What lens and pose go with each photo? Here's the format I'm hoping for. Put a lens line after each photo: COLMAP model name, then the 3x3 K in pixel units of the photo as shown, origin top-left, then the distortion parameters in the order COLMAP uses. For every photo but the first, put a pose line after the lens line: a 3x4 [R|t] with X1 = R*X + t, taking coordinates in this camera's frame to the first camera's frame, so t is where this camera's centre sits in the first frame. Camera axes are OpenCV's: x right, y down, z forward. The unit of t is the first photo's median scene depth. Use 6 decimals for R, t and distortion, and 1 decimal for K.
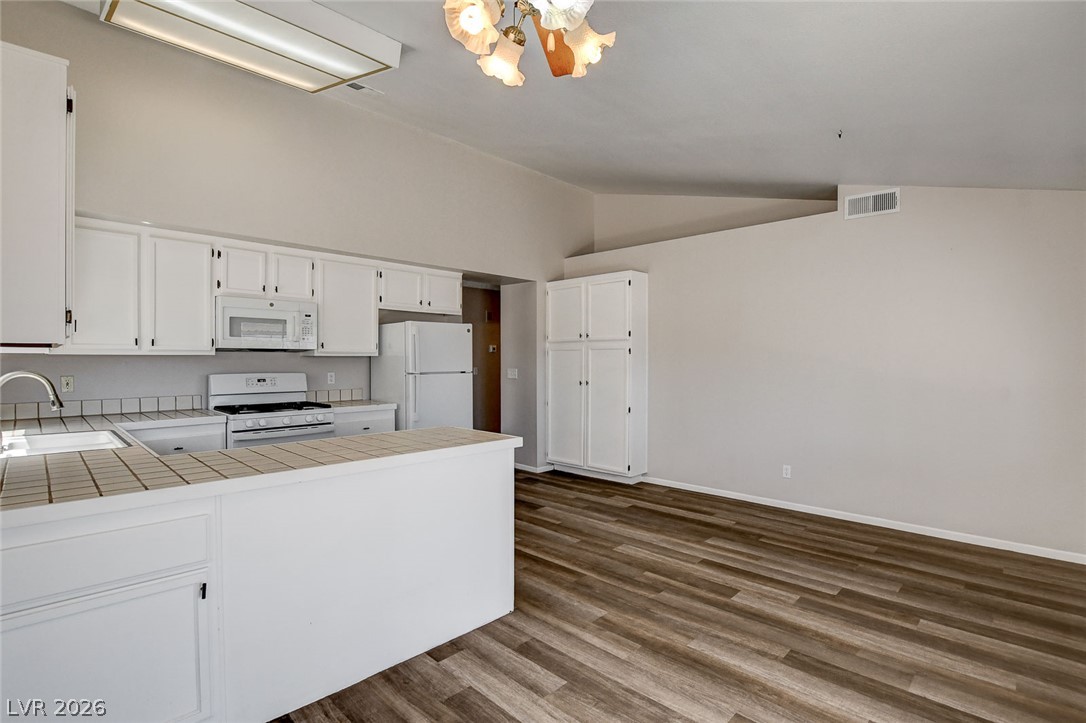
lens RADIAL K [[512.5, 0, 542.9], [0, 512.5, 363.2], [0, 0, 1]] dist [-0.032820, 0.001092]
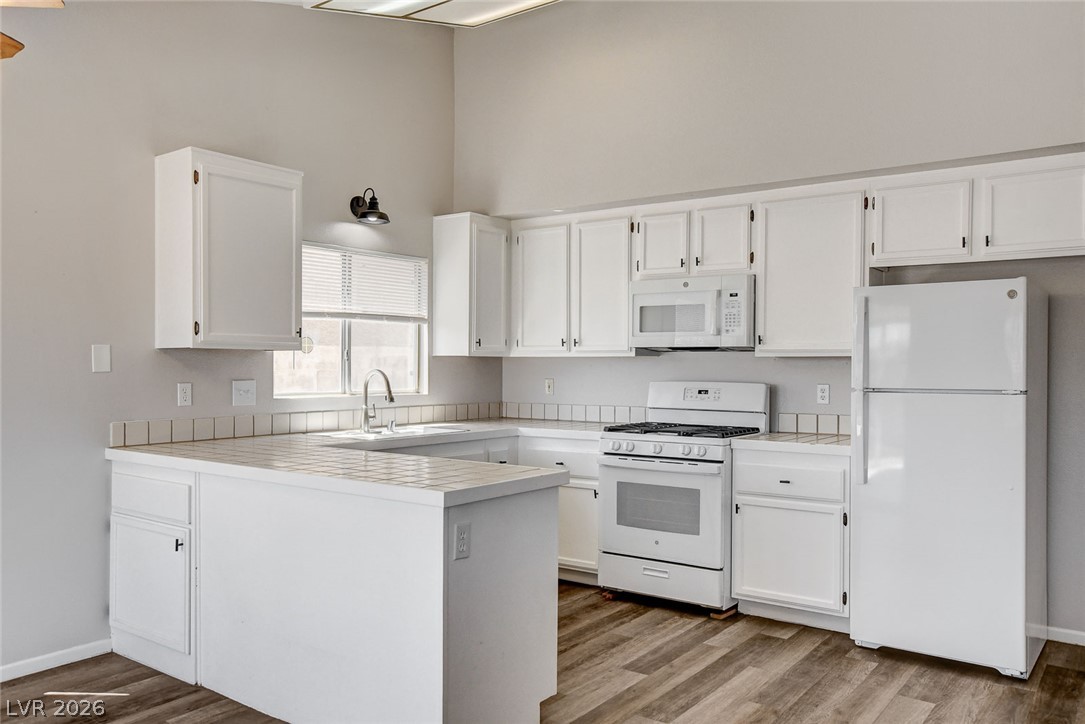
lens RADIAL K [[842.1, 0, 542.6], [0, 842.1, 370.7], [0, 0, 1]] dist [0.004021, 0.005185]
pose [[0.136286, 0.007145, -0.990644, 0.607705], [-0.013096, 0.999900, 0.005410, 0.001026], [0.990583, 0.012237, 0.136365, 0.648472]]
